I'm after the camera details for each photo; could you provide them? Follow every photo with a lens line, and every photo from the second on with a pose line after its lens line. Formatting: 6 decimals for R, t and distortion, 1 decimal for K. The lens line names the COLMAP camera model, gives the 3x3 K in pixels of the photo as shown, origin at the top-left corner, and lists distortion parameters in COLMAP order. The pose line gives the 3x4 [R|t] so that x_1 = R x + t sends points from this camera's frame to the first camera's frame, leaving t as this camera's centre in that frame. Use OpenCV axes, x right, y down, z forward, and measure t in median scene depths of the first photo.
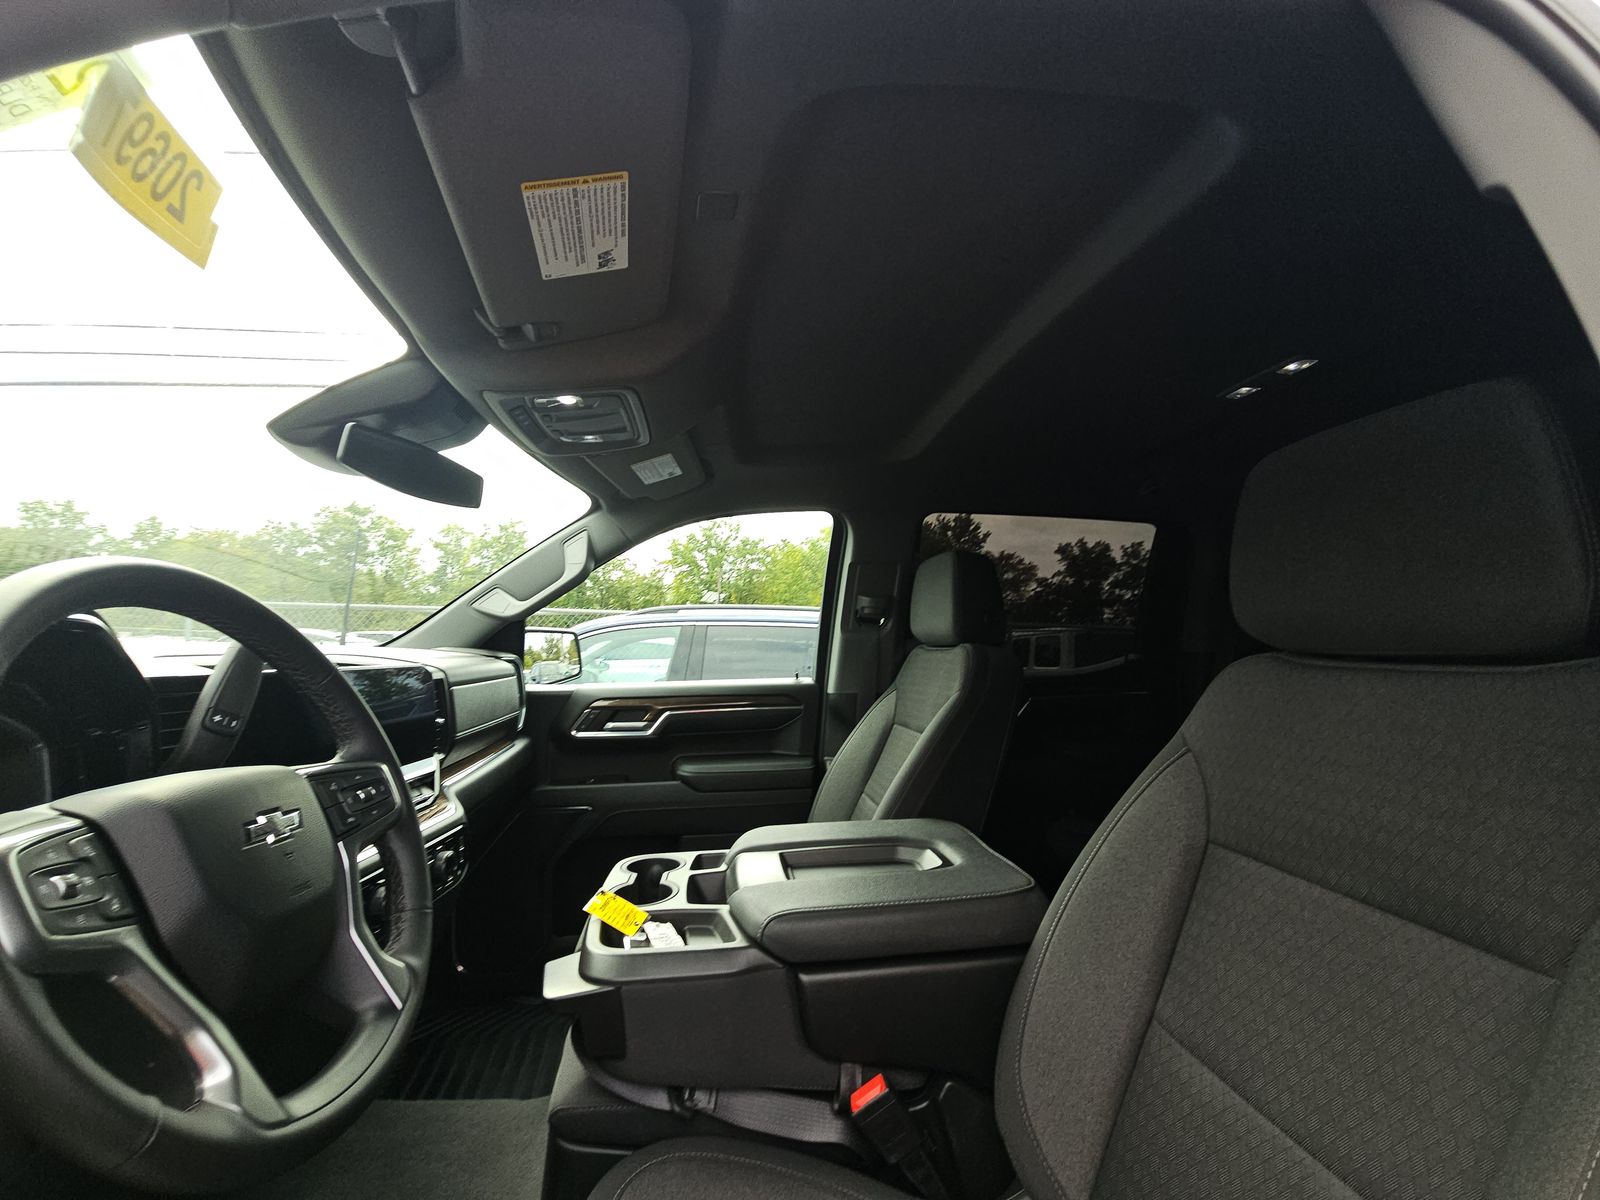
lens RADIAL K [[650.0, 0, 794.6], [0, 650.0, 595.6], [0, 0, 1]] dist [0.002153, -0.006006]
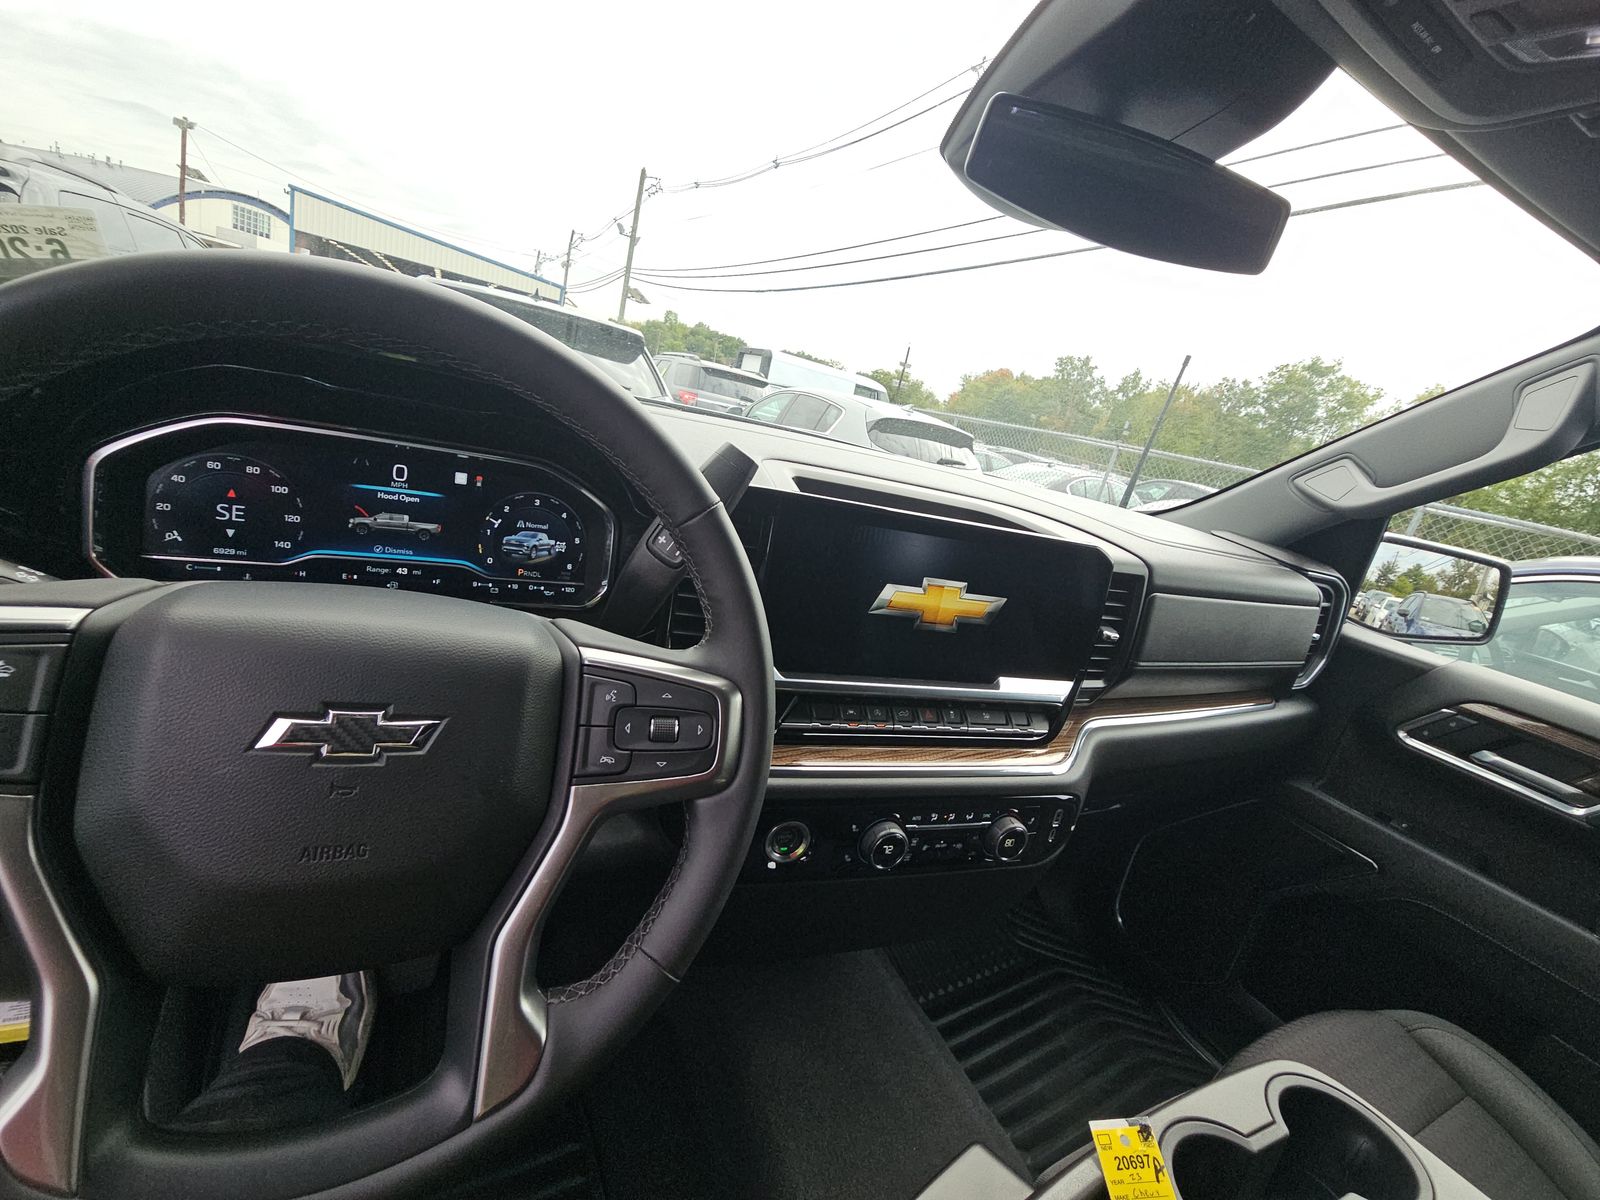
lens RADIAL K [[650.0, 0, 801.9], [0, 650.0, 598.1], [0, 0, 1]] dist [0.002153, -0.006006]
pose [[0.328904, 0.326991, -0.885945, -0.090721], [-0.138121, 0.944708, 0.297403, 0.003341], [0.934208, 0.024551, 0.355882, 0.575543]]
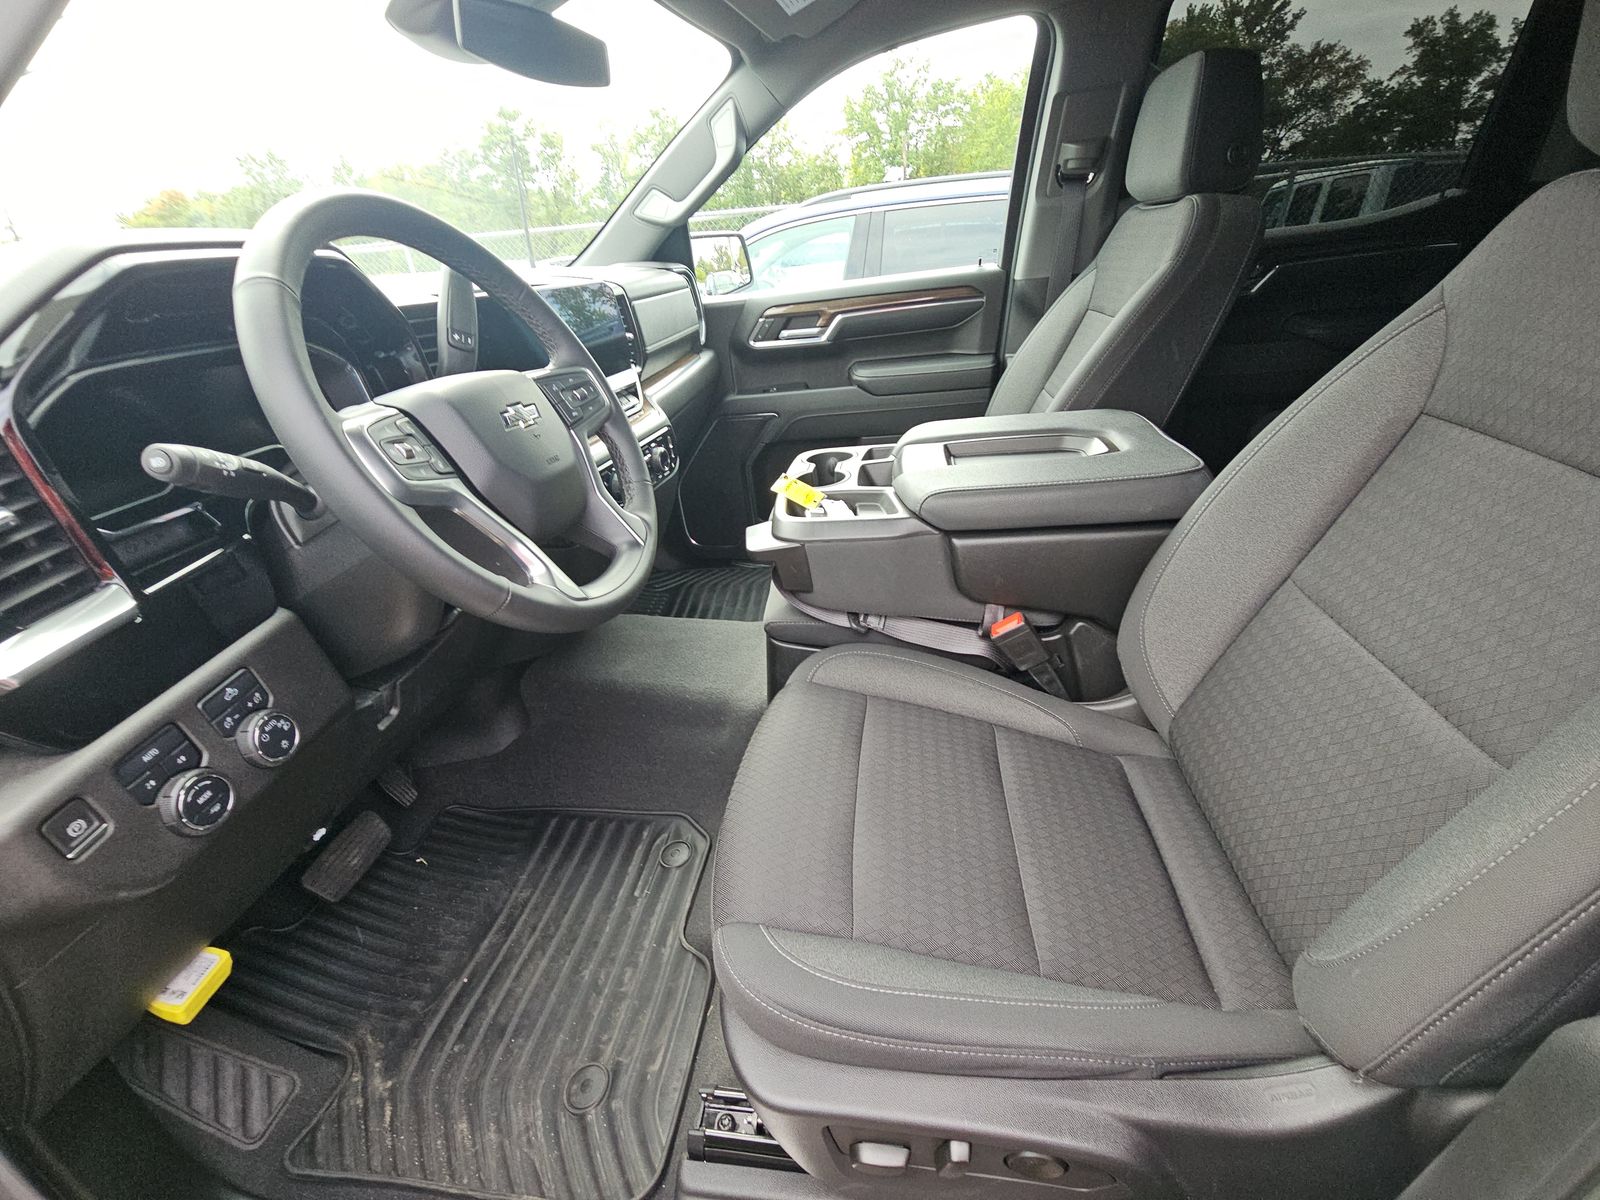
lens RADIAL K [[650.0, 0, 792.1], [0, 650.0, 591.4], [0, 0, 1]] dist [0.002153, -0.006006]
pose [[0.959960, 0.044885, -0.276517, 0.045346], [0.112093, 0.843071, 0.525991, 0.014496], [0.256732, -0.535926, 0.804283, -0.045676]]
